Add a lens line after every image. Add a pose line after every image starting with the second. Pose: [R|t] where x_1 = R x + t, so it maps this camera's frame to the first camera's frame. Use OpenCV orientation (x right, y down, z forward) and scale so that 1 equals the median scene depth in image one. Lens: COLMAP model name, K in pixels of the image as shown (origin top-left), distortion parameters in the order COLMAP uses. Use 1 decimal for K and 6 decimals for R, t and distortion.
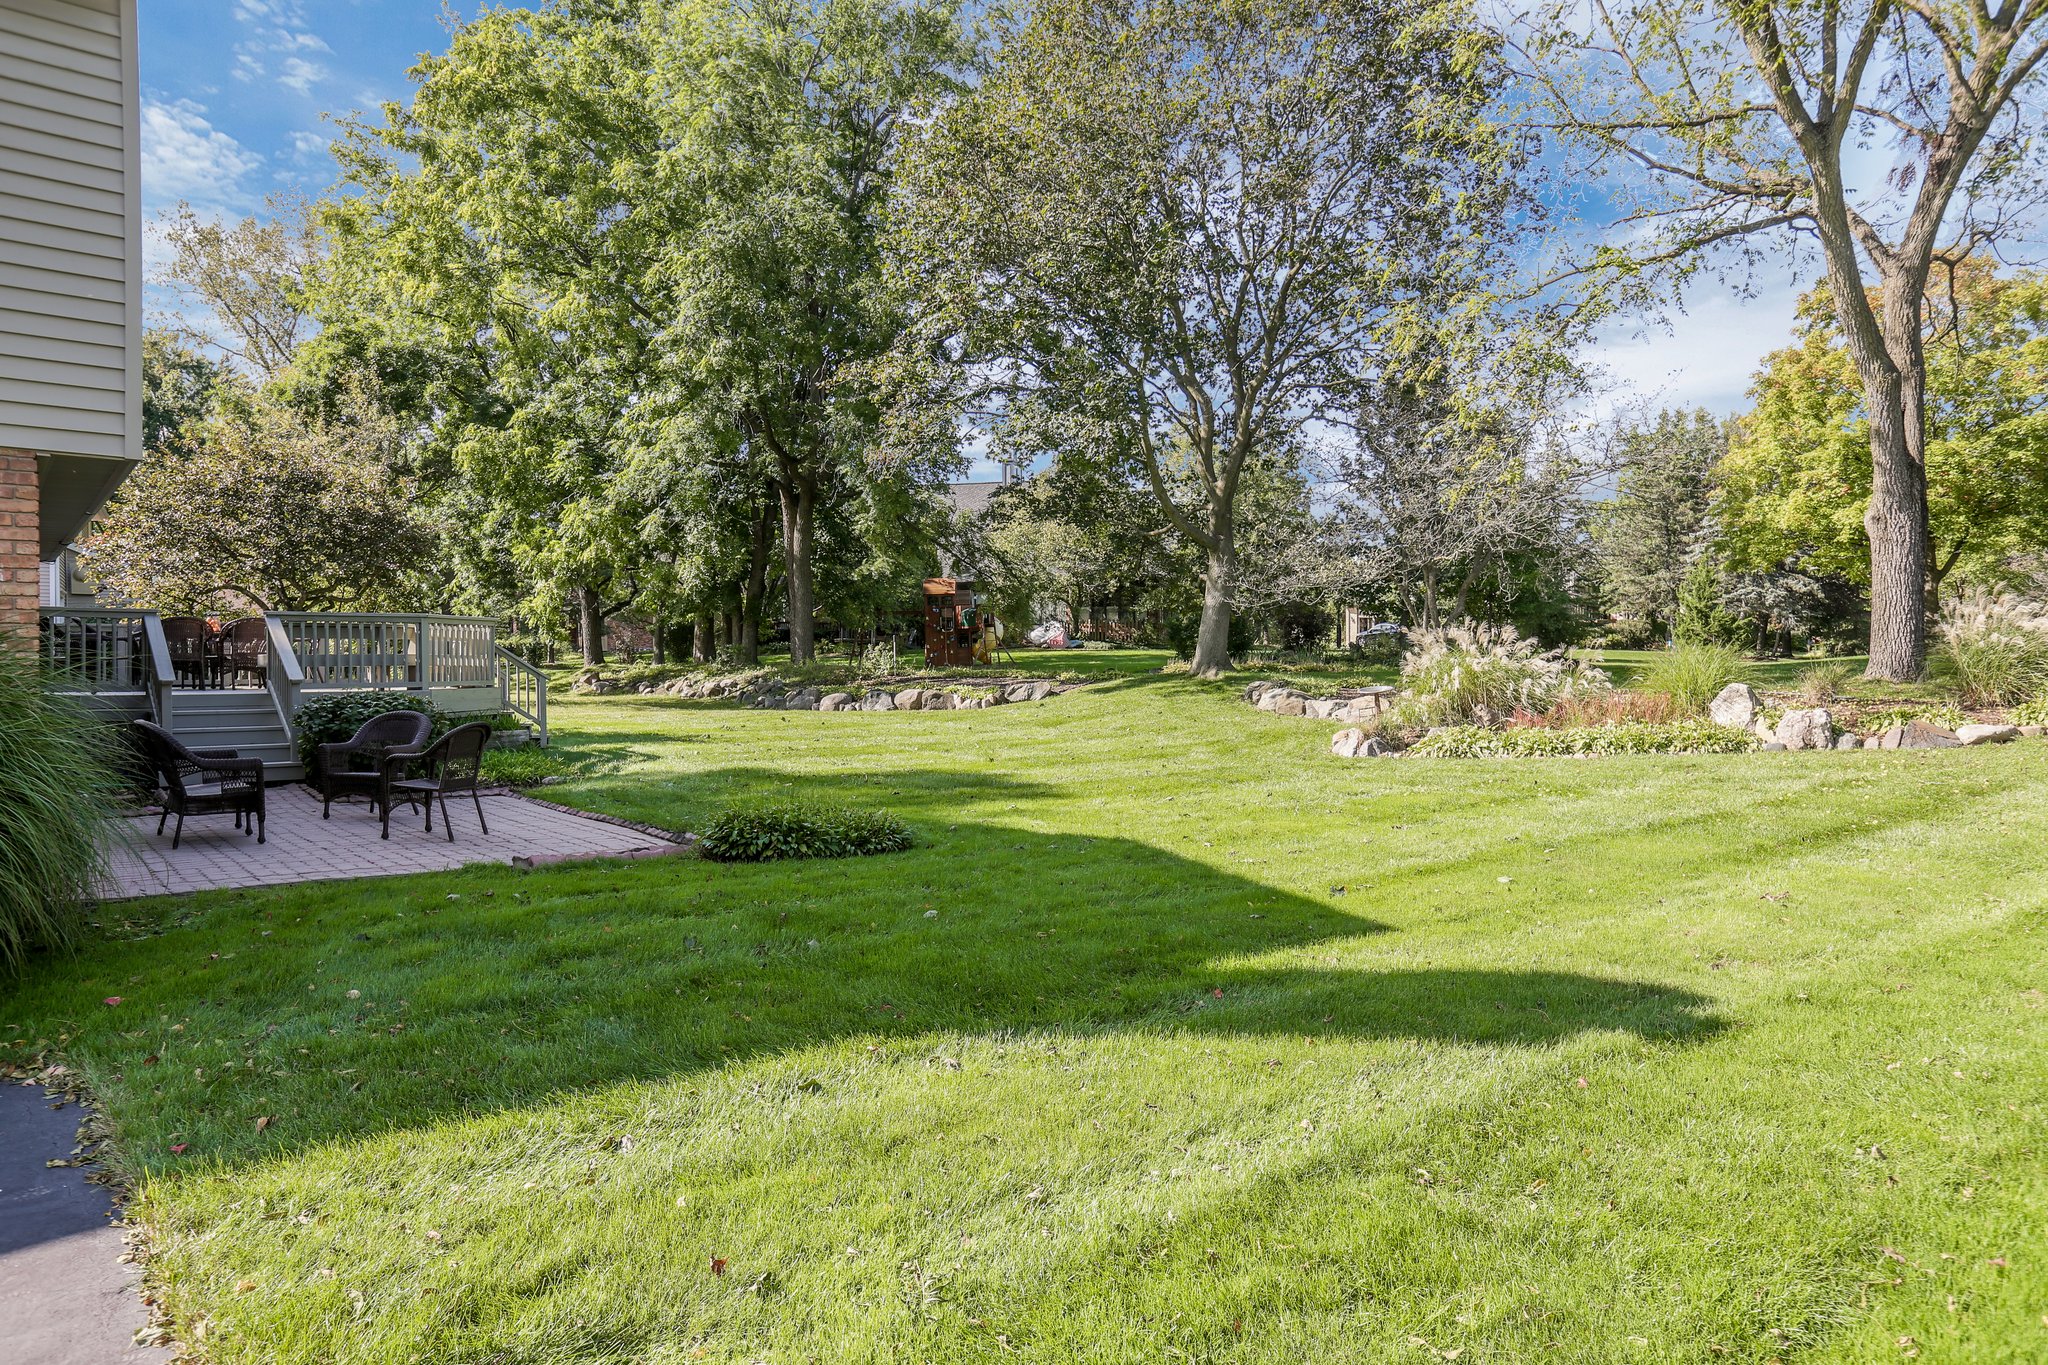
lens RADIAL K [[1301.4, 0, 1022.4], [0, 1301.4, 698.1], [0, 0, 1]] dist [0.001668, 0.006315]
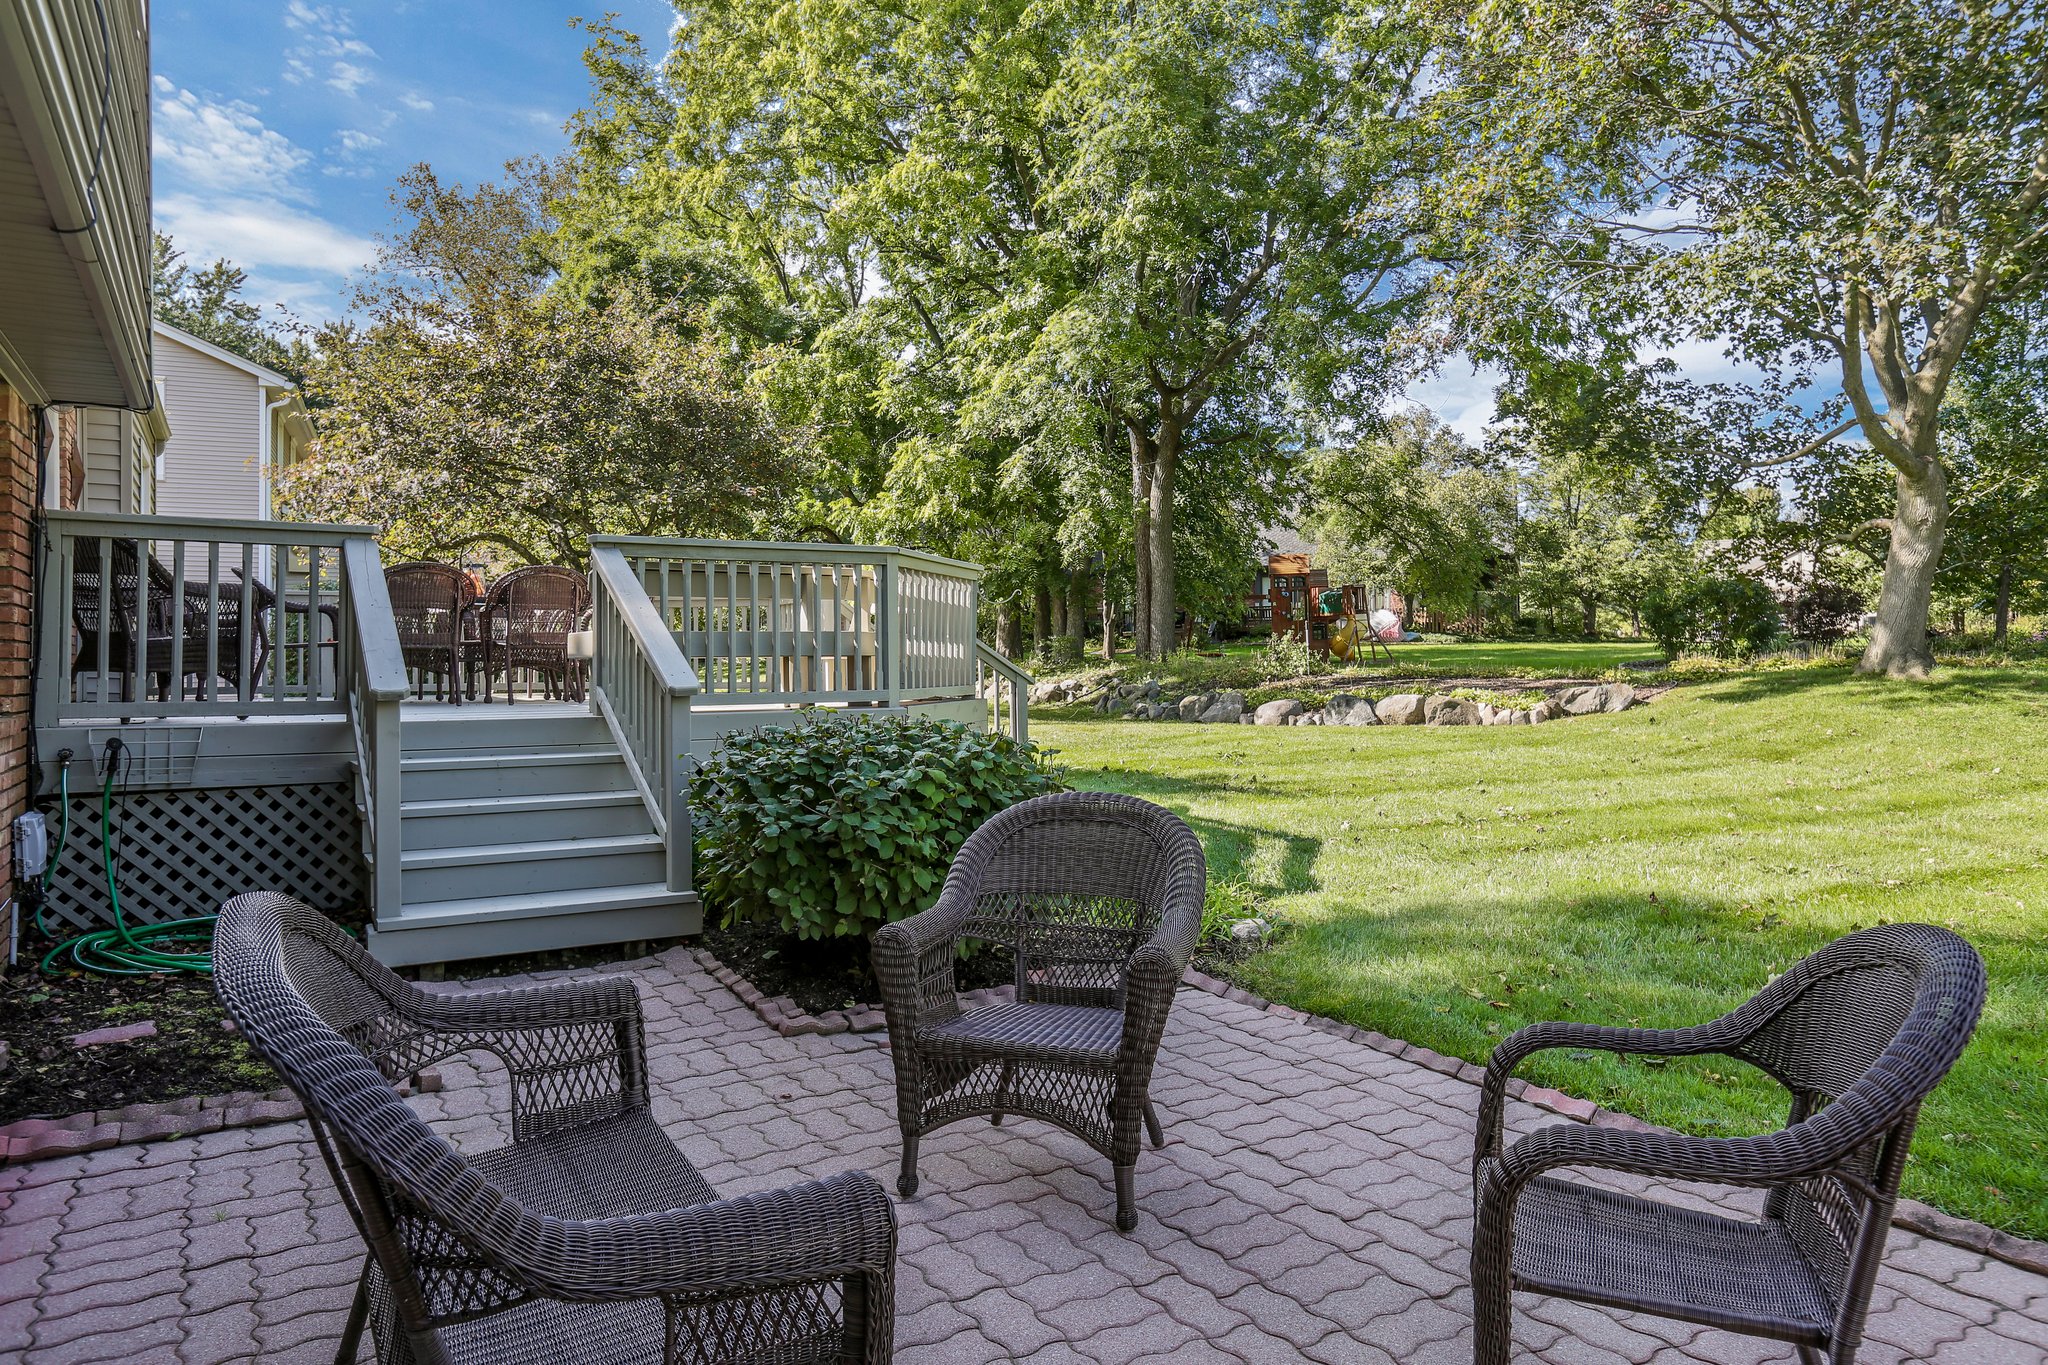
lens RADIAL K [[1301.4, 0, 1027.4], [0, 1301.4, 669.3], [0, 0, 1]] dist [0.001668, 0.006315]
pose [[0.991418, -0.000898, -0.130727, -0.186228], [-0.001868, 0.999777, -0.021037, -0.005387], [0.130717, 0.021101, 0.991195, 0.285984]]
